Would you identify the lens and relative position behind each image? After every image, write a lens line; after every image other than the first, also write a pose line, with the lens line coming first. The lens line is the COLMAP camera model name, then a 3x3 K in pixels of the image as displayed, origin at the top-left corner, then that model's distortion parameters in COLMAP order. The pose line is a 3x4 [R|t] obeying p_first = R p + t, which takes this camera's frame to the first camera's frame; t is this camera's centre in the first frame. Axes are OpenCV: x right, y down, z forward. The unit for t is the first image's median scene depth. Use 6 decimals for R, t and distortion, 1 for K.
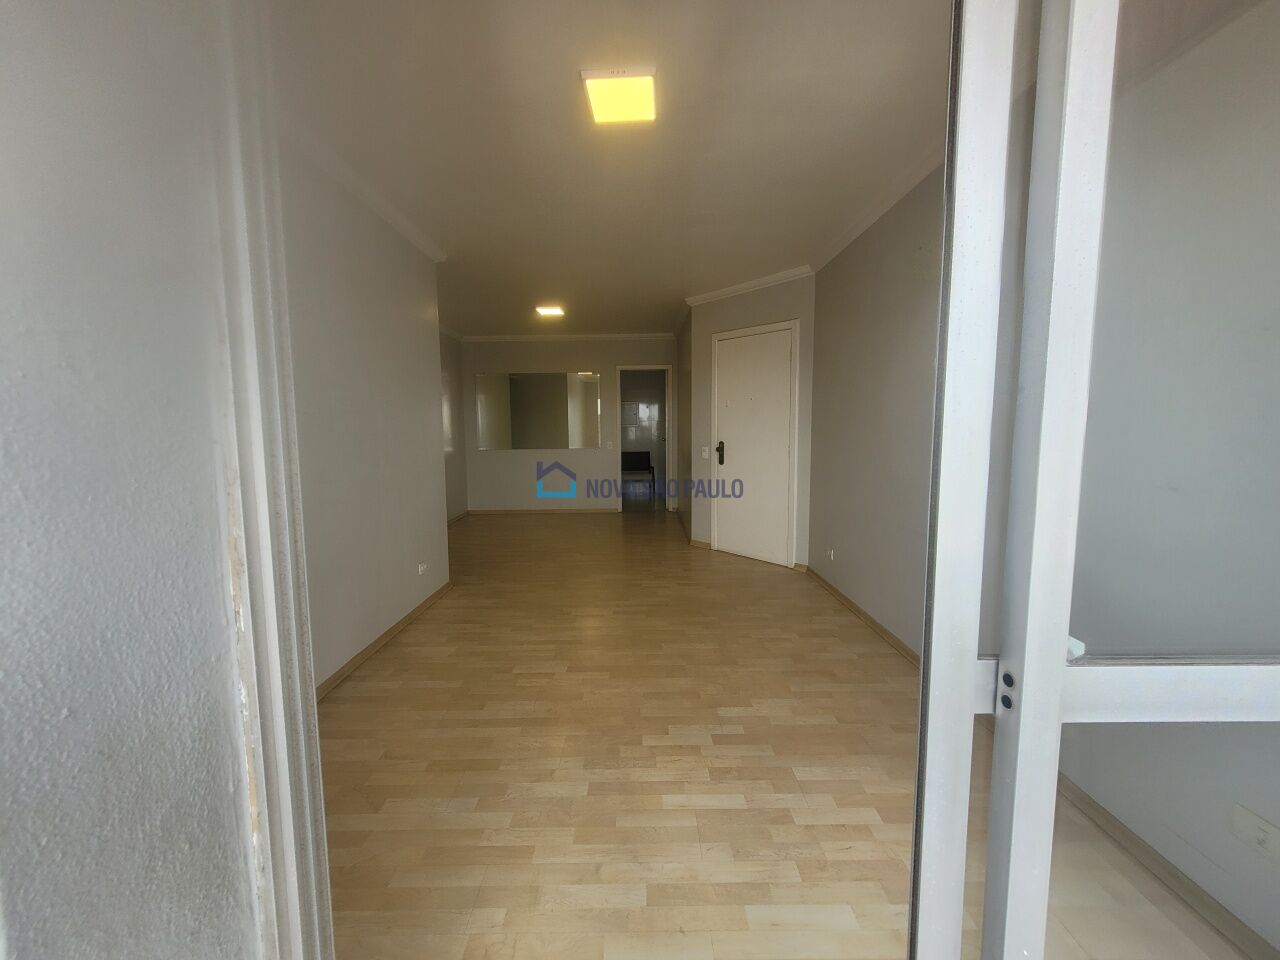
lens RADIAL K [[500.8, 0, 647.7], [0, 500.8, 474.7], [0, 0, 1]] dist [0.000871, 0.000034]
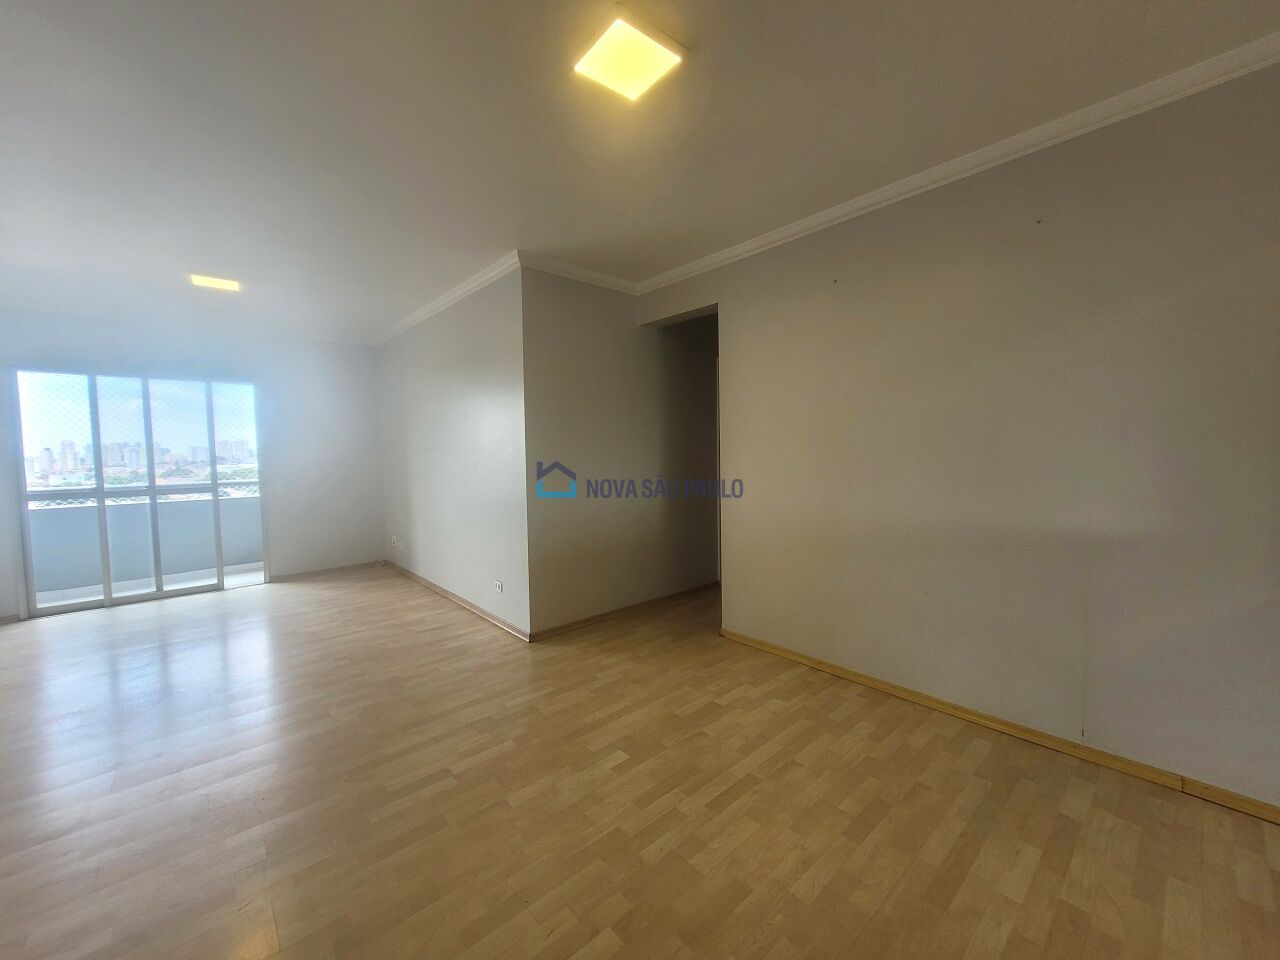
lens RADIAL K [[500.8, 0, 647.7], [0, 500.8, 474.7], [0, 0, 1]] dist [0.000871, 0.000034]
pose [[-0.749988, 0.057893, -0.658913, 0.005610], [-0.038239, 0.990701, 0.130569, -0.266442], [0.660345, 0.123122, -0.740801, 2.576892]]
